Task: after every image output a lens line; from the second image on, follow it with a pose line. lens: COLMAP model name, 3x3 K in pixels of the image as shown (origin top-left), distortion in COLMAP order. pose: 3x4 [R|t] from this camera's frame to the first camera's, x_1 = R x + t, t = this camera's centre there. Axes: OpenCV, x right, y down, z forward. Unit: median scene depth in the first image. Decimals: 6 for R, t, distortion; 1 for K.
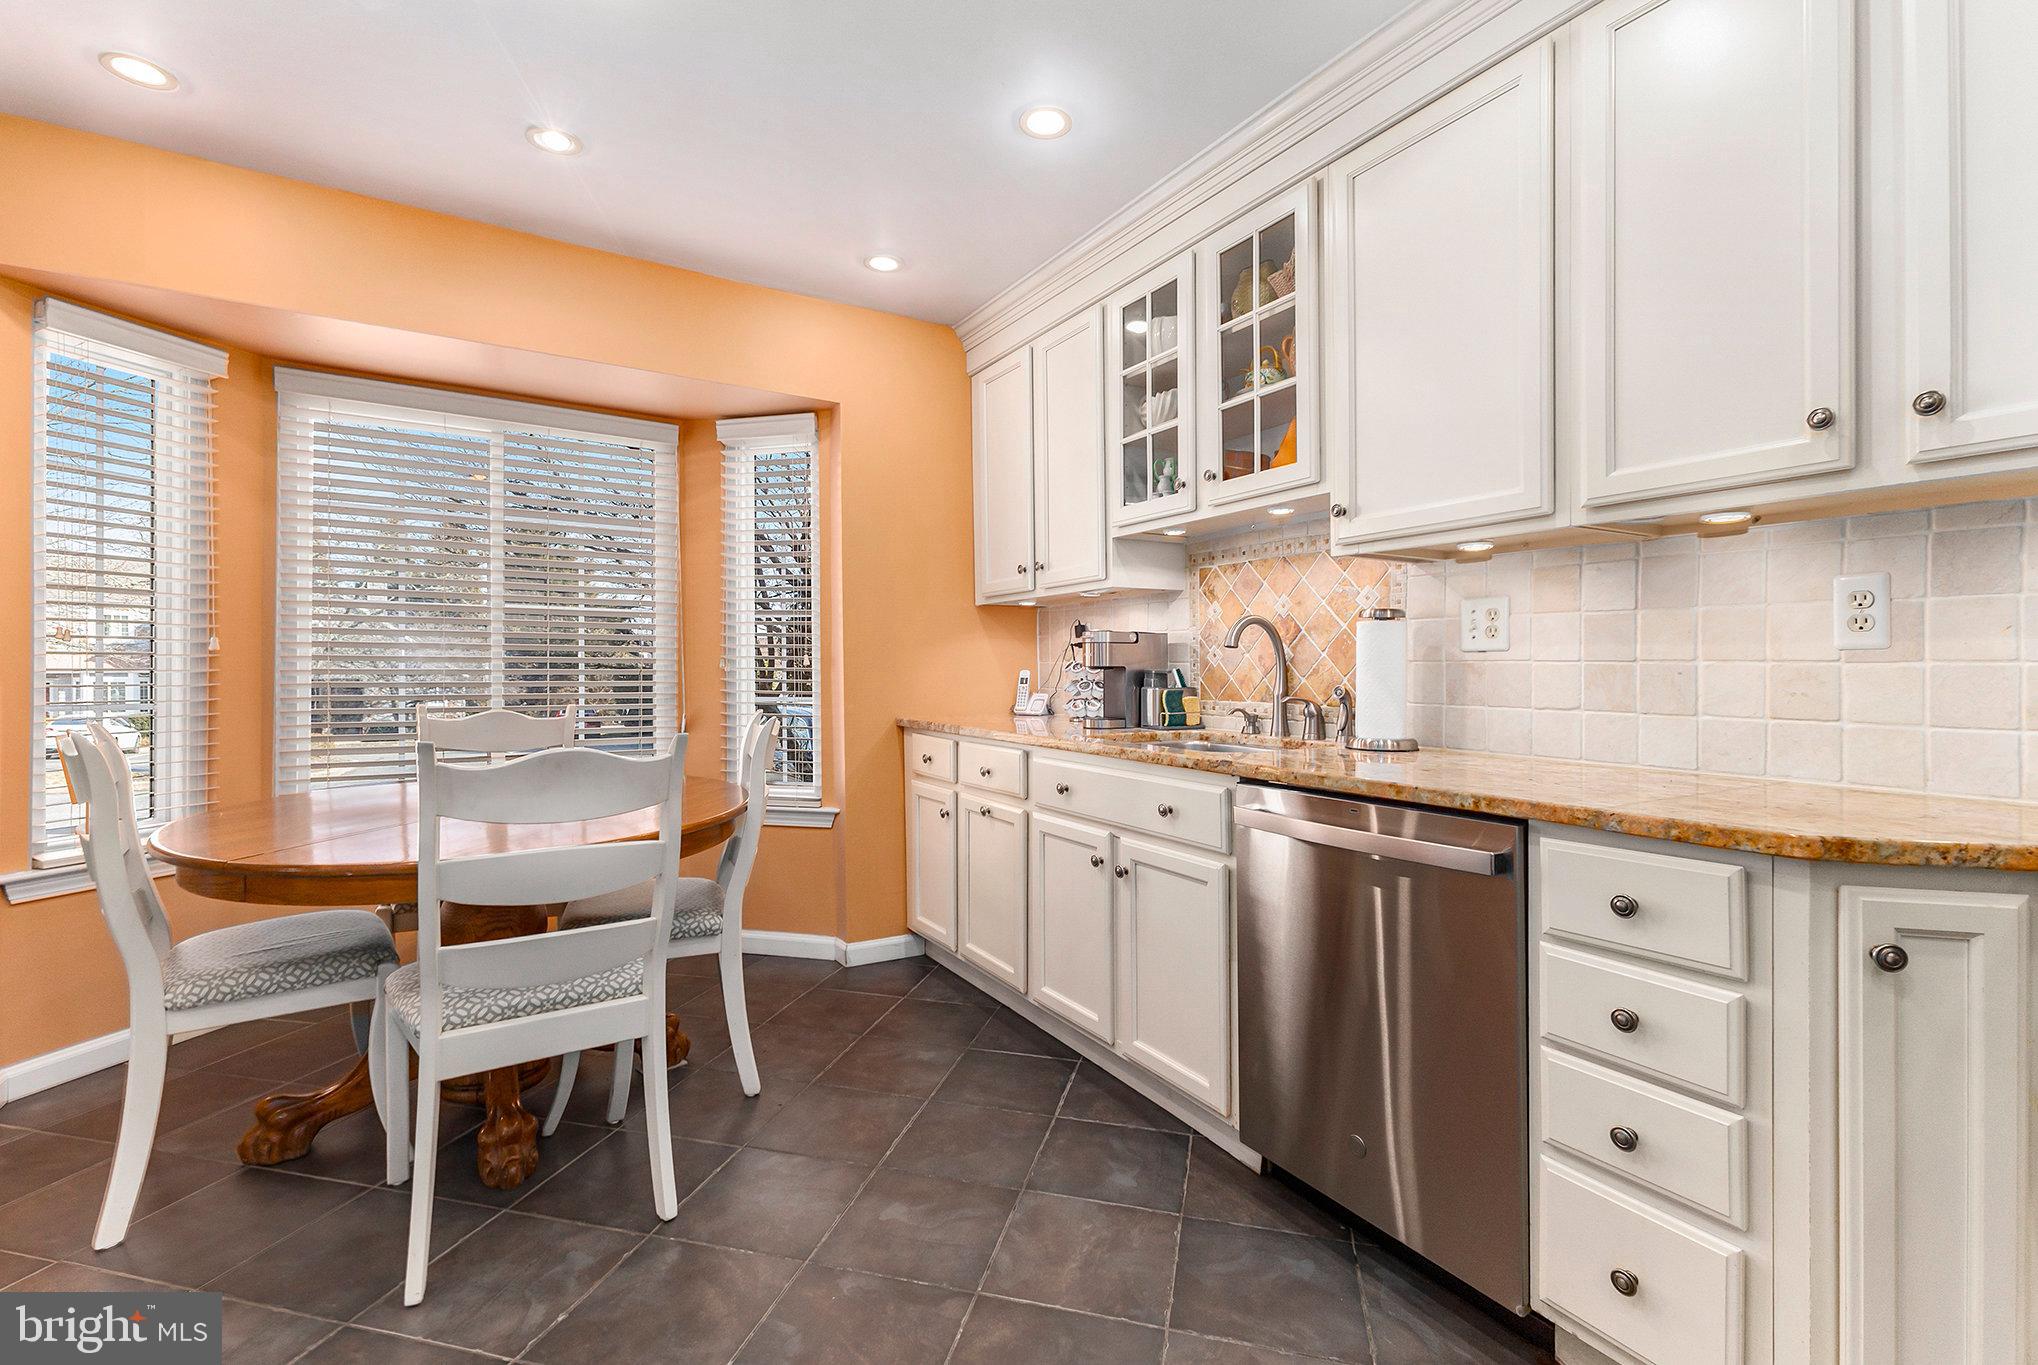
lens RADIAL K [[924.6, 0, 1038.3], [0, 924.6, 671.4], [0, 0, 1]] dist [0.012008, -0.002770]
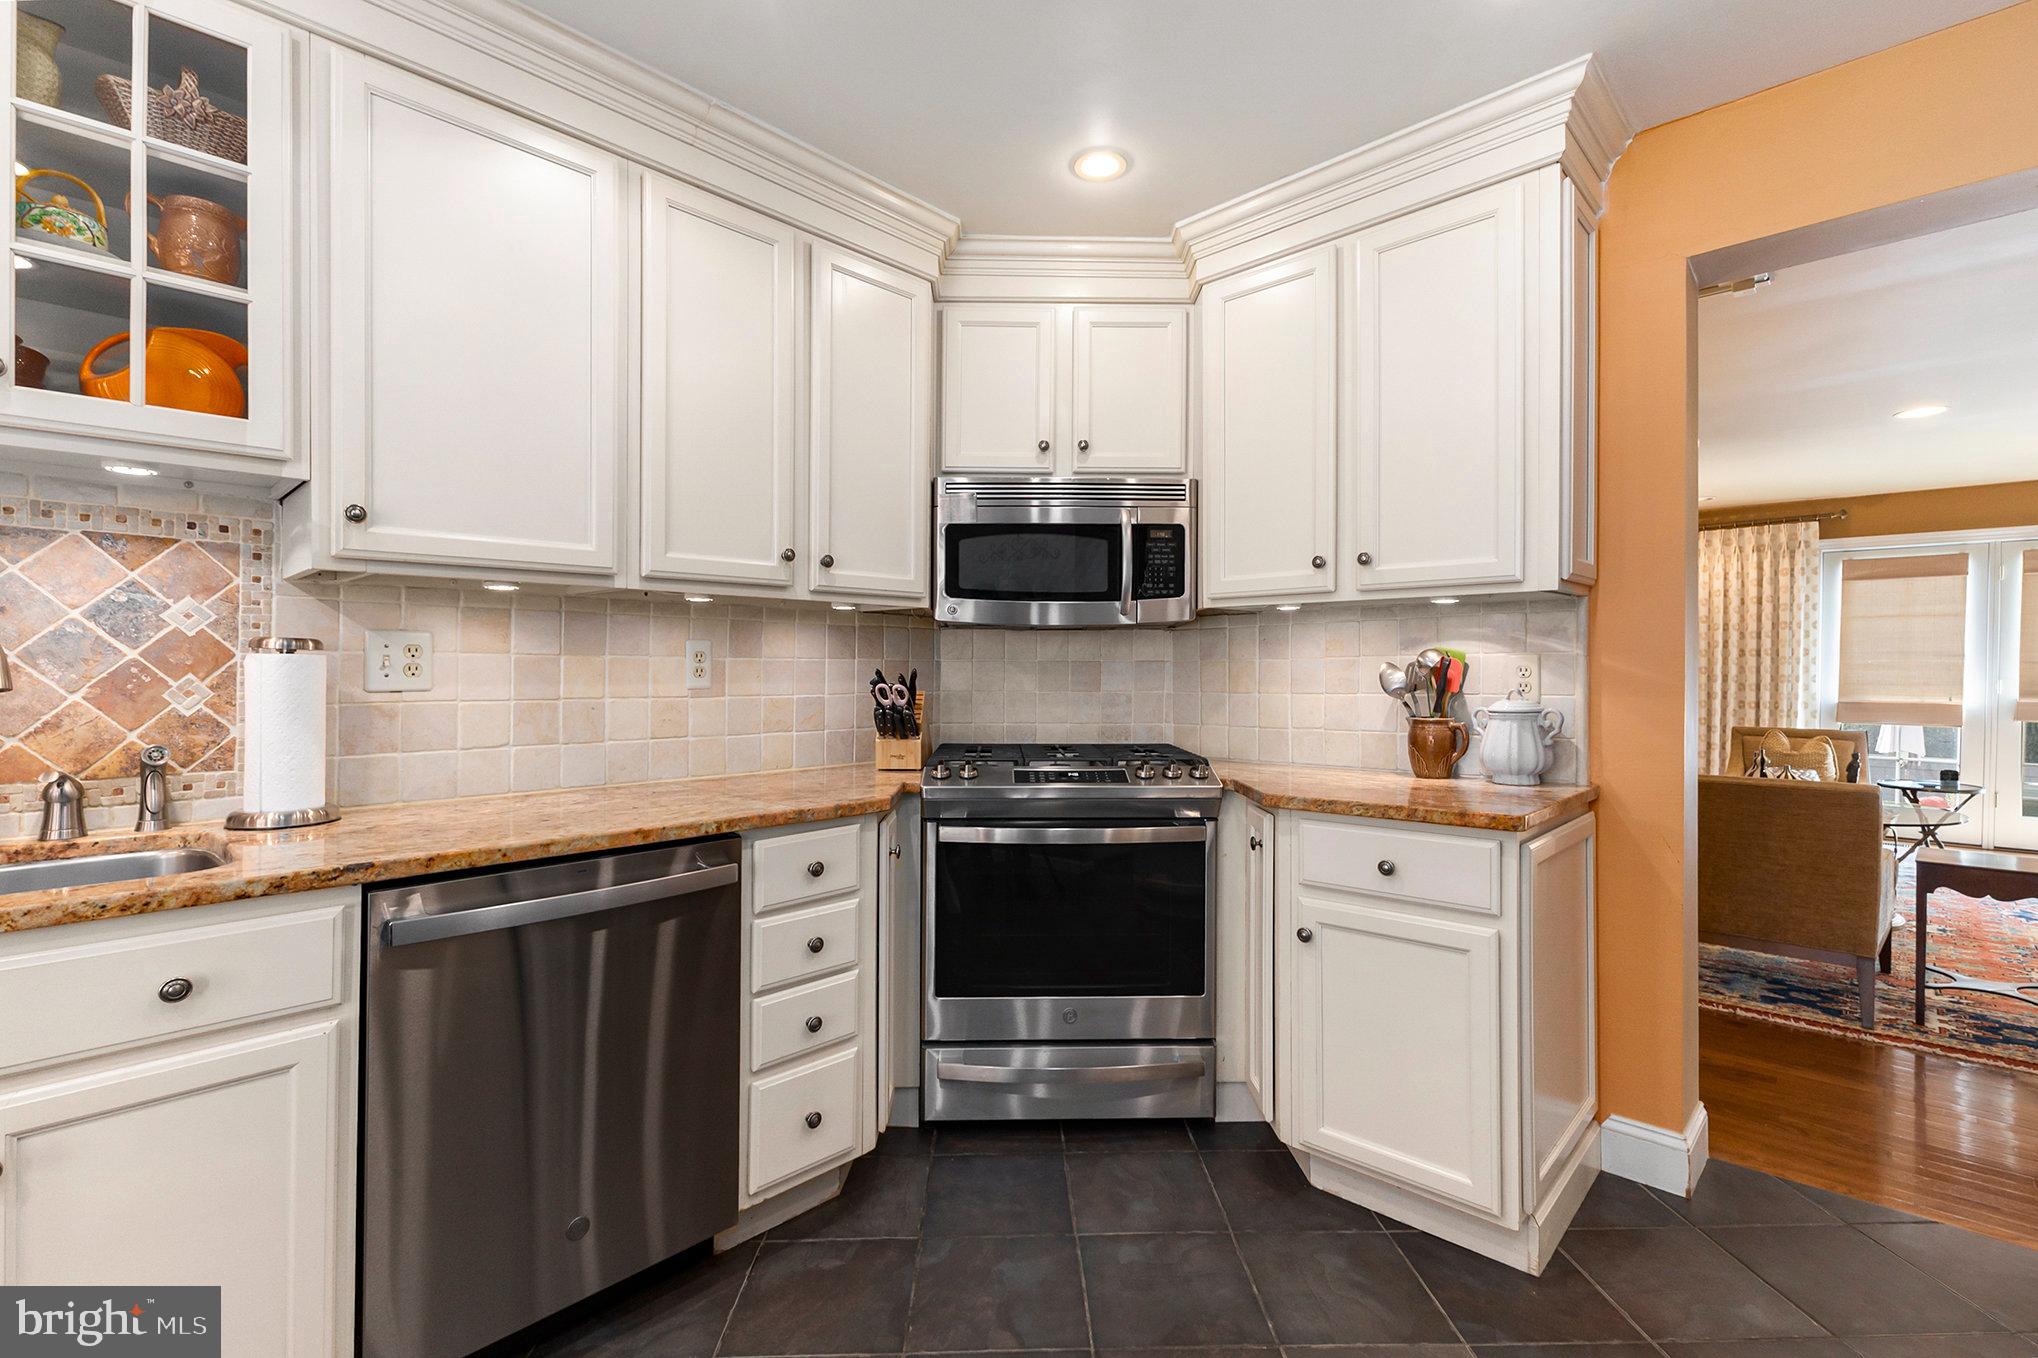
lens RADIAL K [[924.6, 0, 1022.1], [0, 924.6, 673.5], [0, 0, 1]] dist [0.012008, -0.002770]
pose [[-0.265078, -0.008942, 0.964186, -0.520739], [0.001787, 0.999951, 0.009765, -0.044880], [-0.964225, 0.004311, -0.265049, 0.625486]]
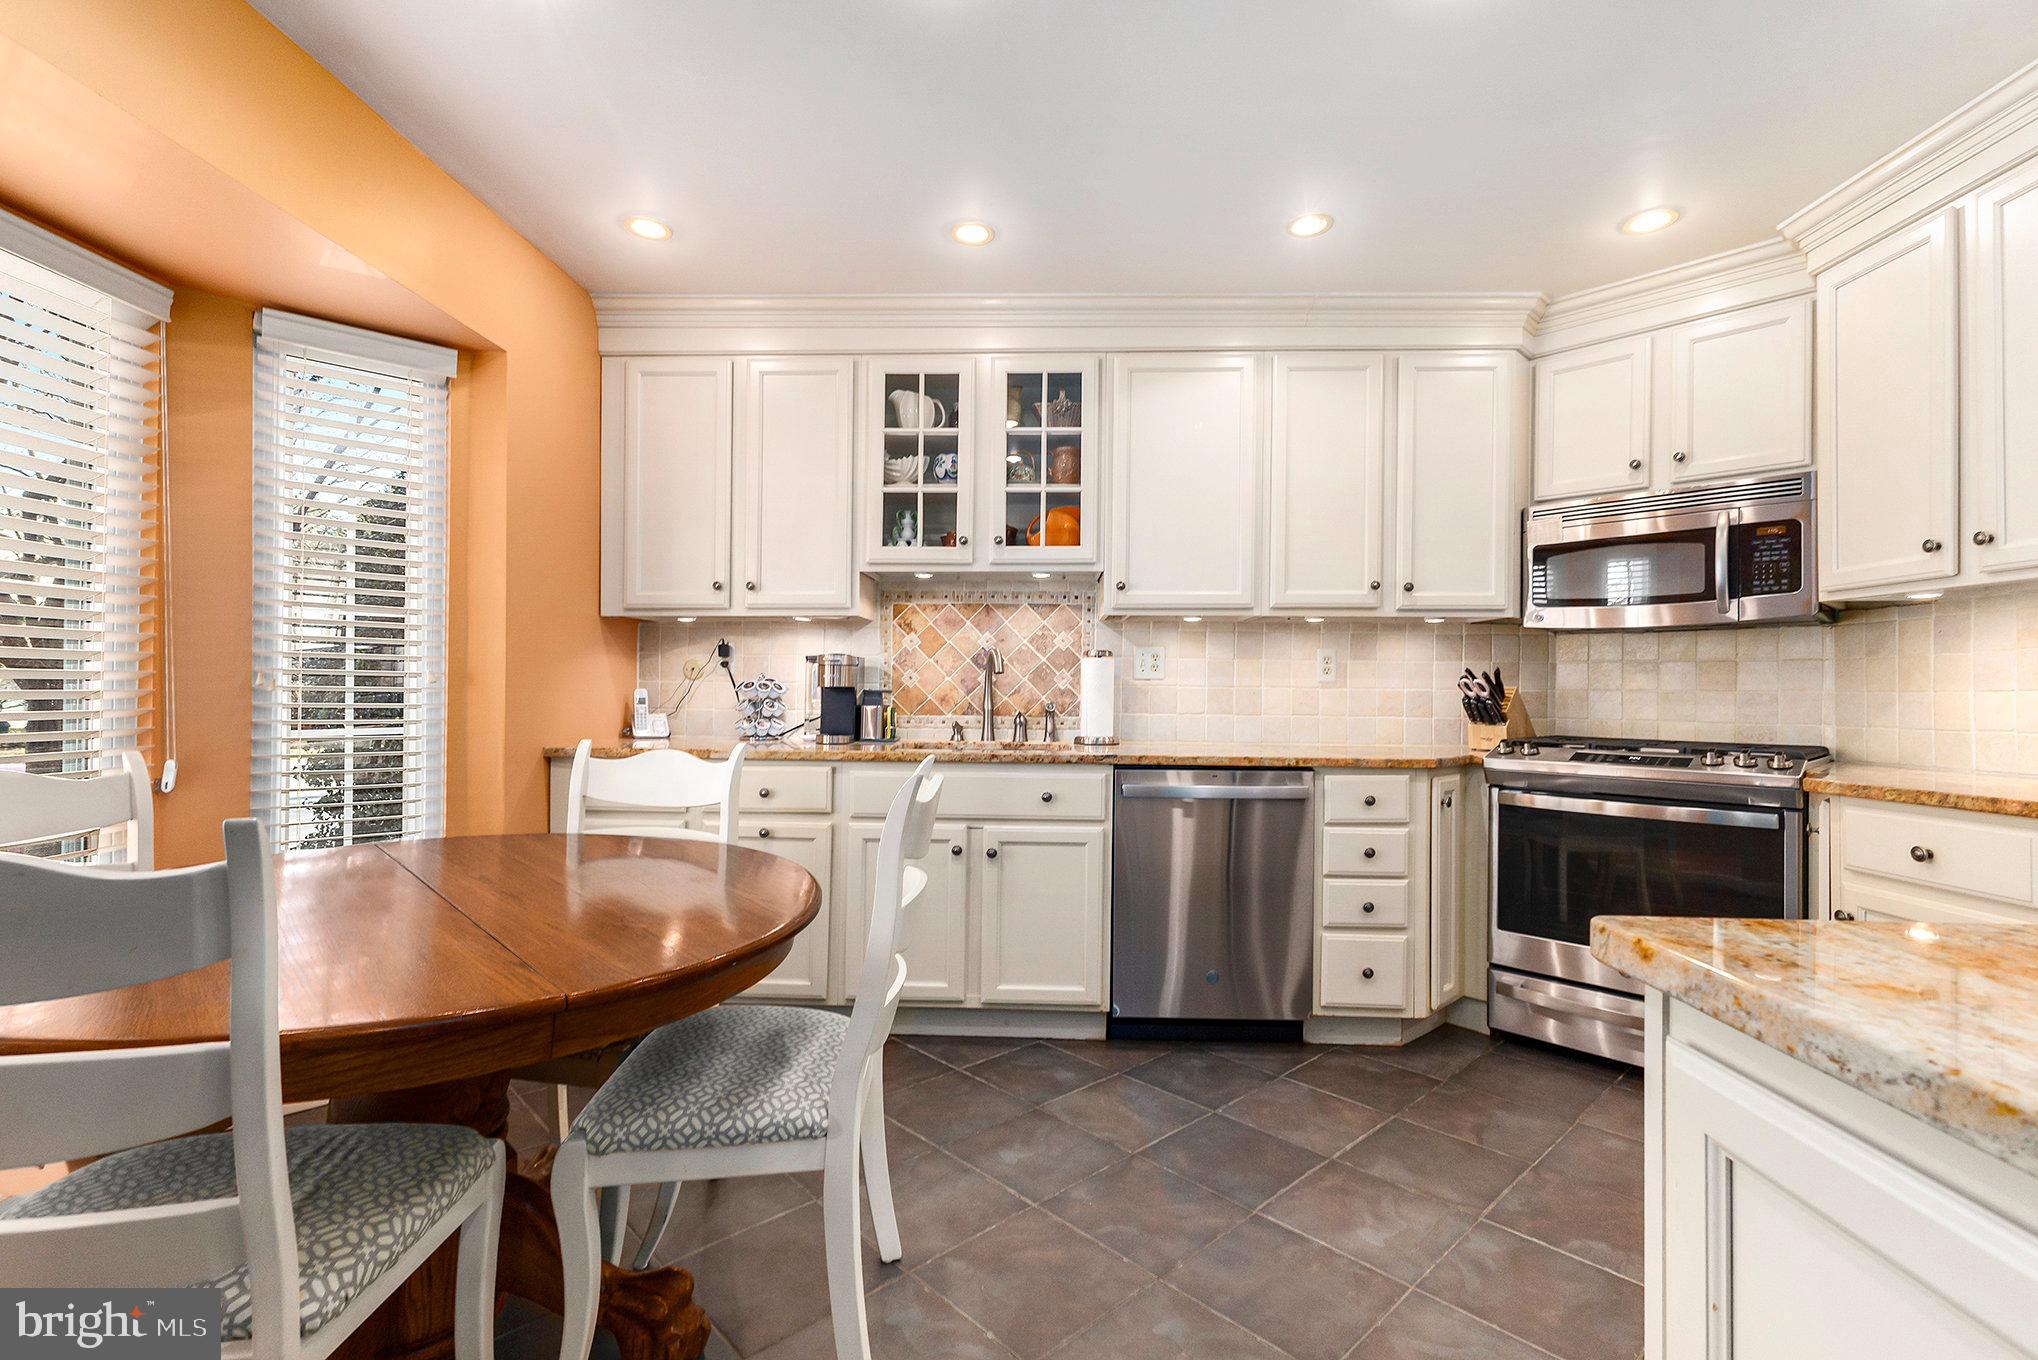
lens RADIAL K [[924.6, 0, 1022.4], [0, 924.6, 683.8], [0, 0, 1]] dist [0.012008, -0.002770]
pose [[0.531342, 0.004859, 0.847143, -0.962833], [-0.002074, 0.999988, -0.004435, -0.006393], [-0.847155, 0.000600, 0.531346, 0.310904]]
